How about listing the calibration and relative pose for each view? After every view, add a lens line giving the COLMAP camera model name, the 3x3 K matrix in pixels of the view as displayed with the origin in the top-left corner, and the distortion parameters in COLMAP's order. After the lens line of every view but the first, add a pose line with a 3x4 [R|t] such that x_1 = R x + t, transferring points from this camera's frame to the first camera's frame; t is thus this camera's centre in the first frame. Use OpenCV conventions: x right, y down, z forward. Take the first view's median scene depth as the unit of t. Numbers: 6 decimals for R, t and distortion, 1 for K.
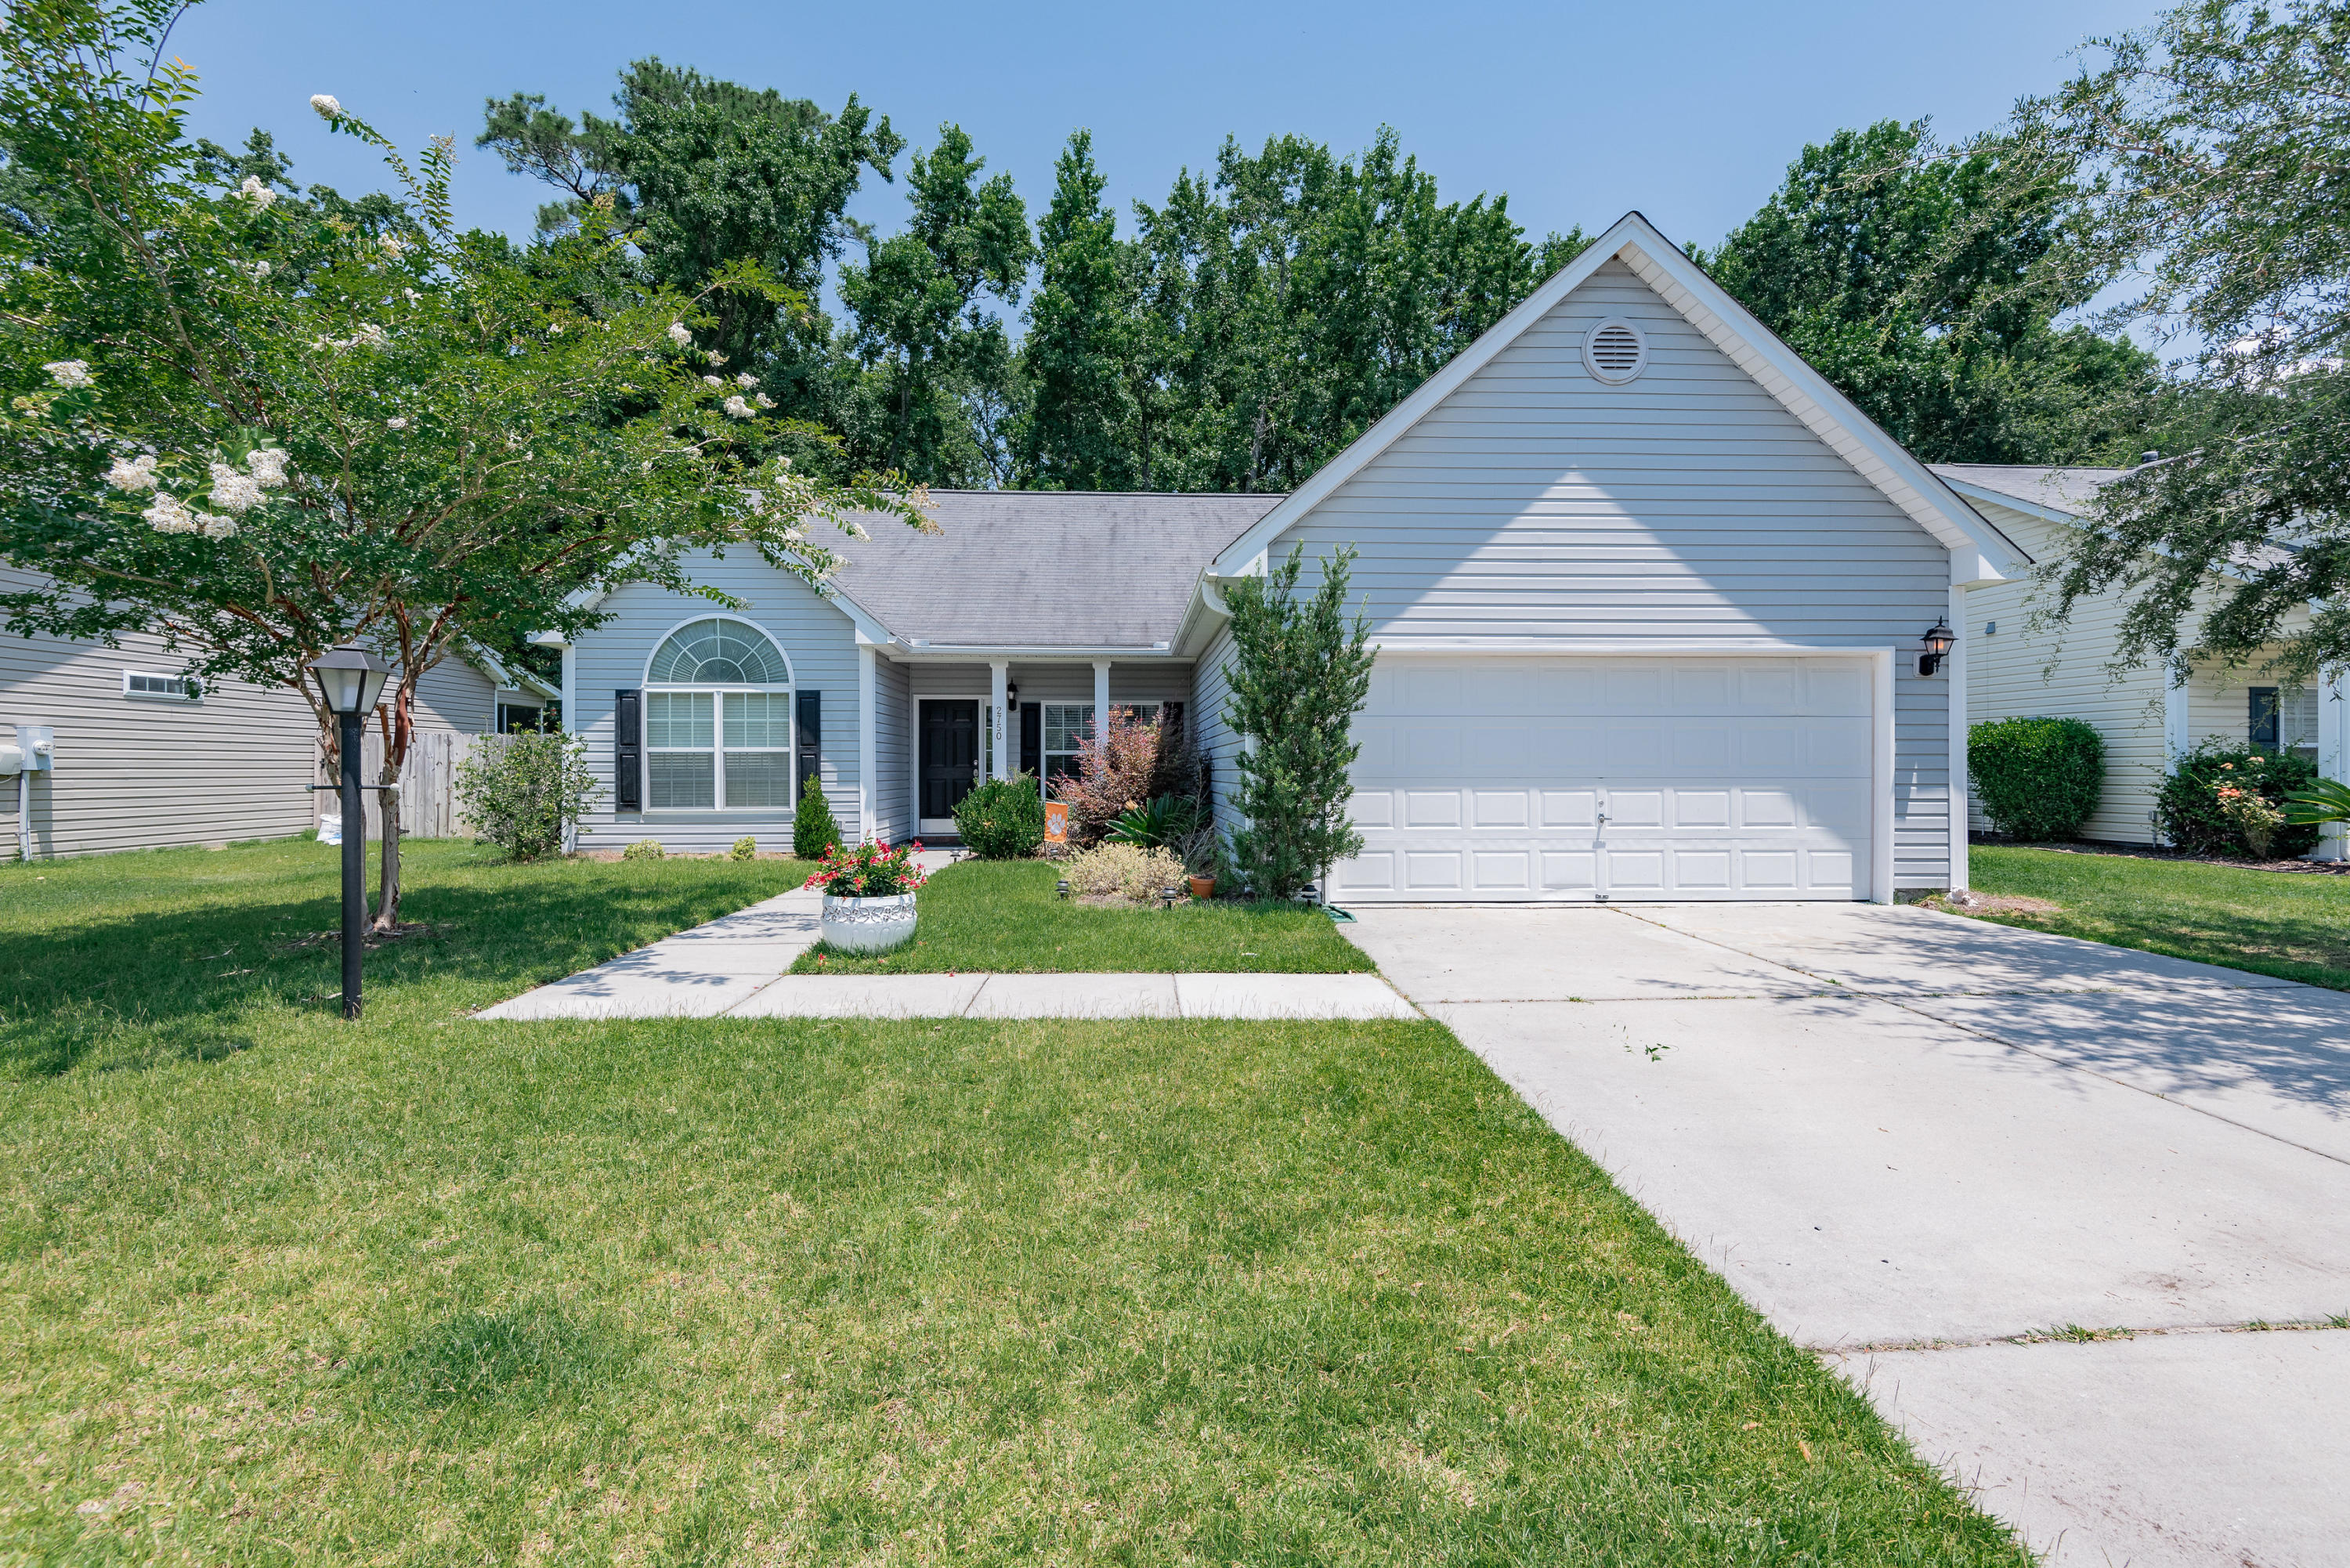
lens RADIAL K [[1107.4, 0, 1174.7], [0, 1107.4, 796.7], [0, 0, 1]] dist [0.047248, -0.039833]
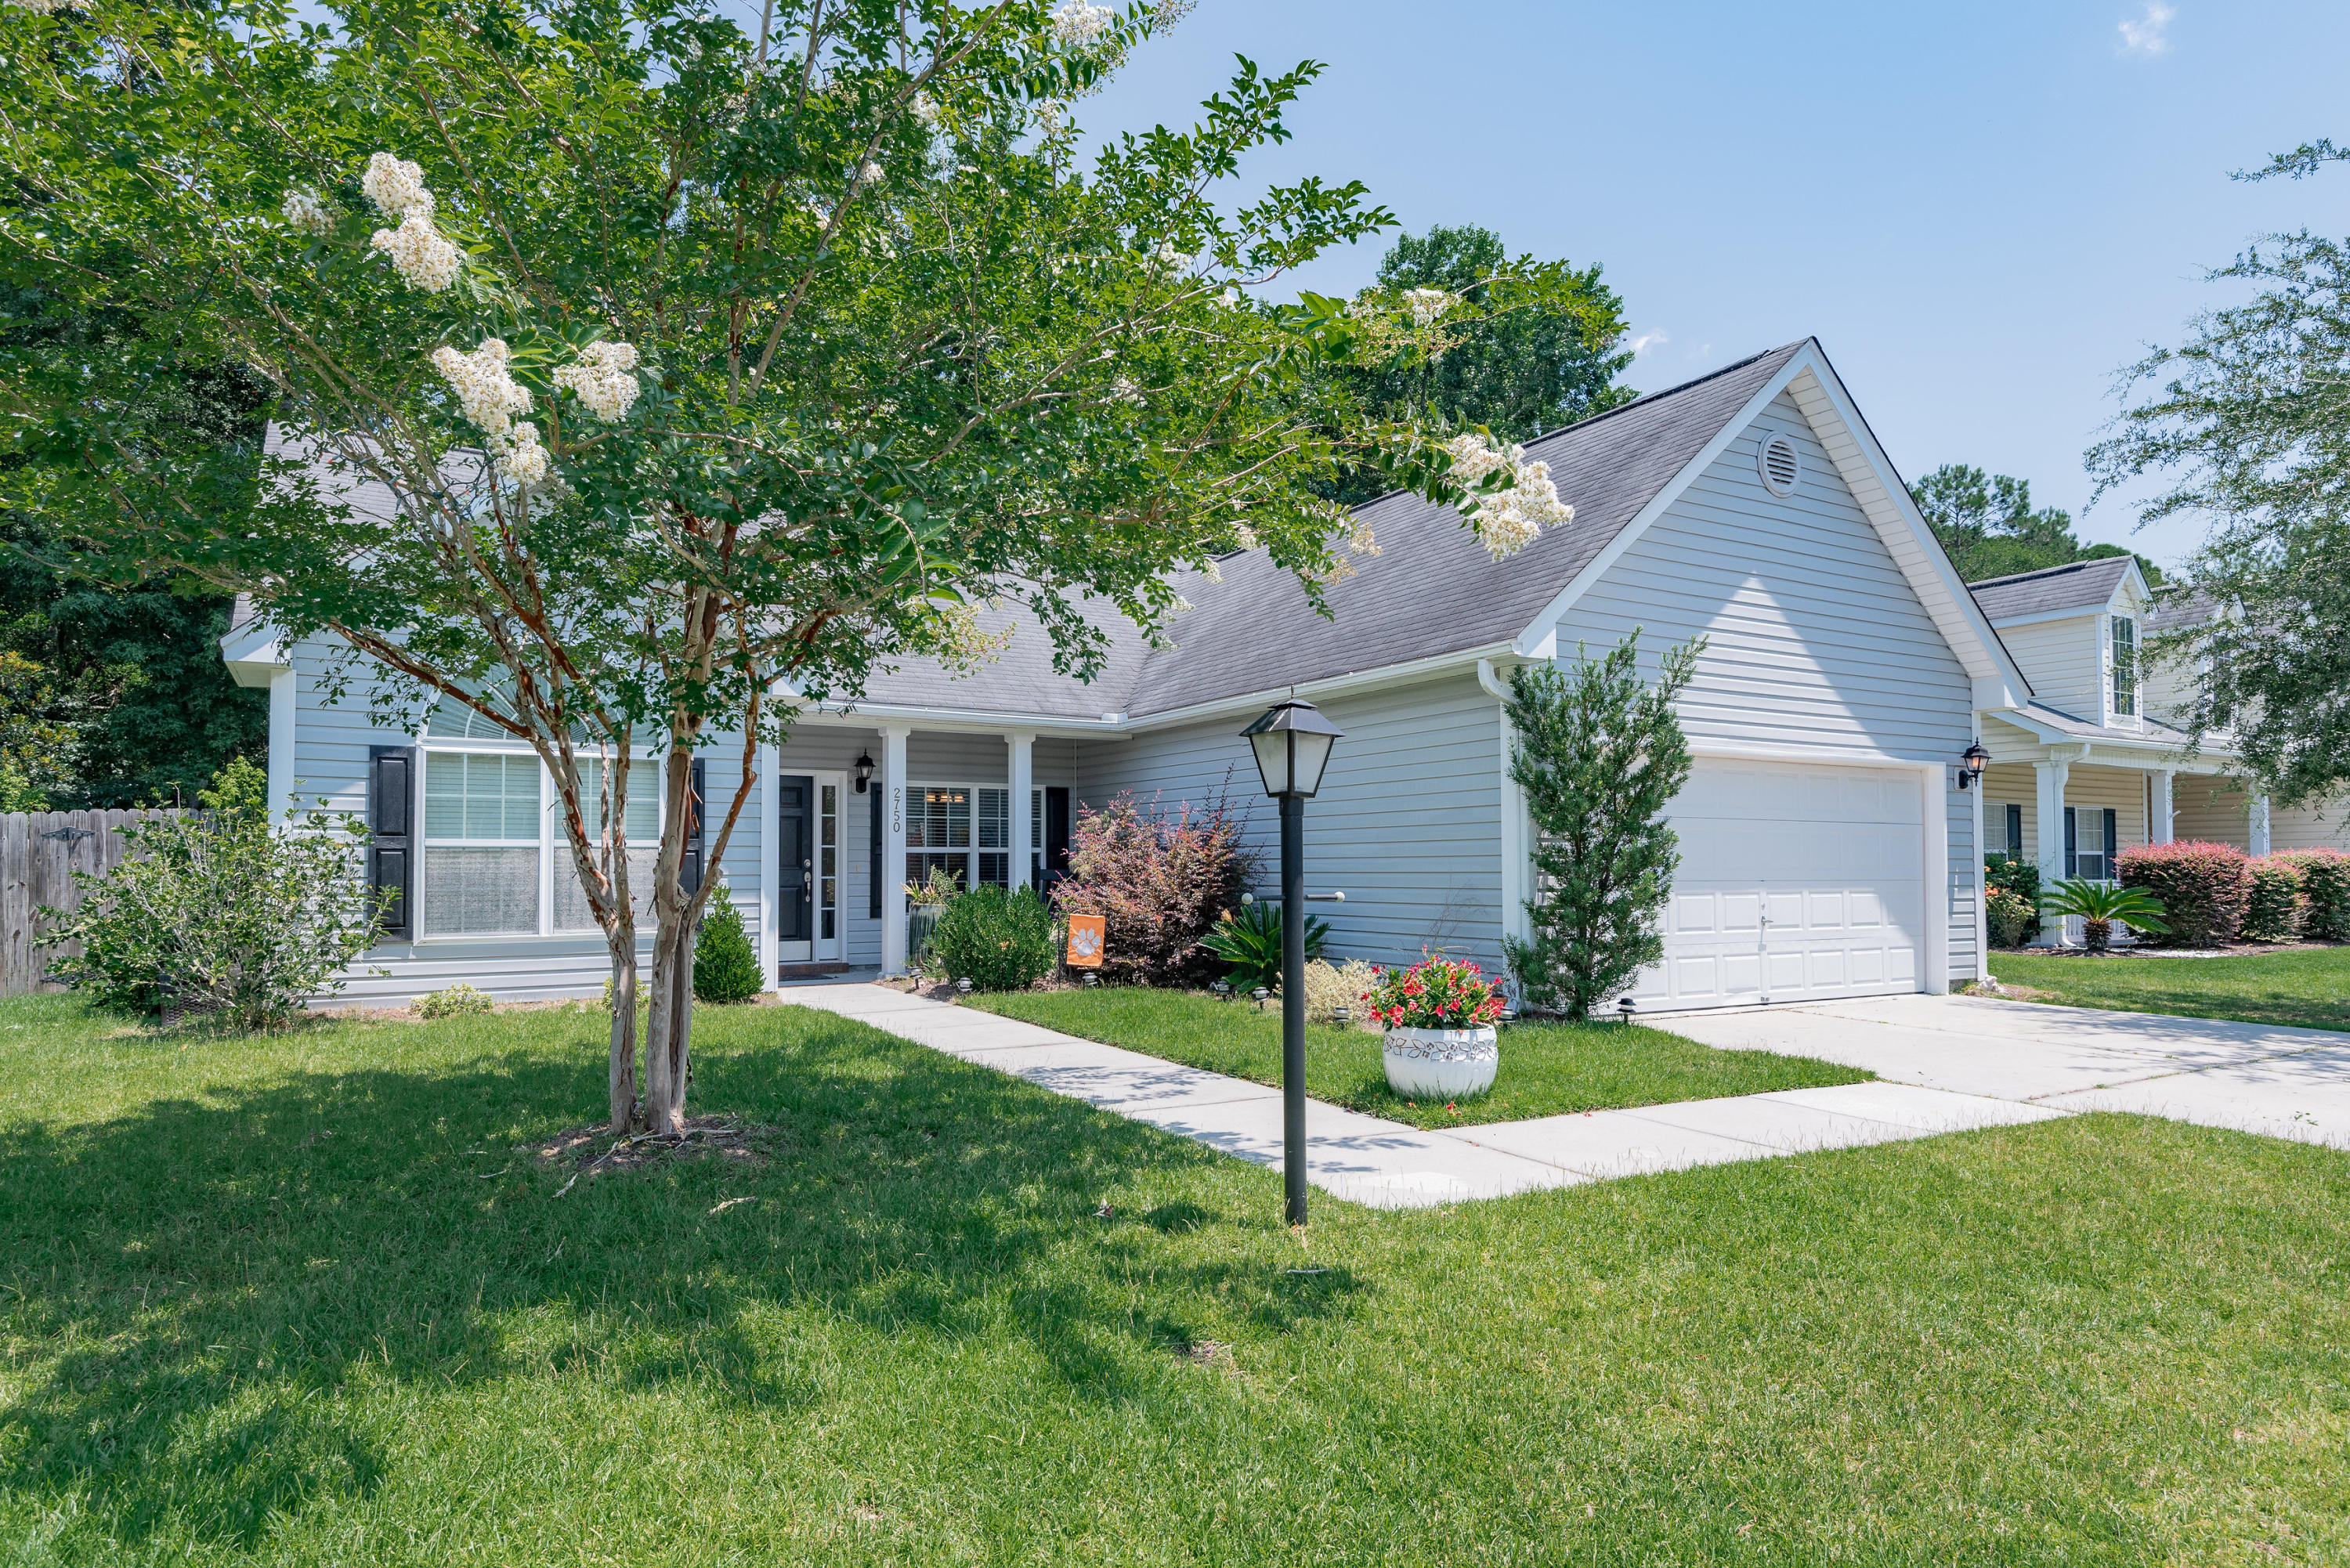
lens RADIAL K [[1404.7, 0, 1173.6], [0, 1404.7, 857.6], [0, 0, 1]] dist [0.003479, 0.000481]
pose [[0.879474, 0.004004, 0.475931, -0.434211], [0.011740, 0.999478, -0.030103, -0.003789], [-0.475803, 0.032063, 0.878967, 0.087474]]
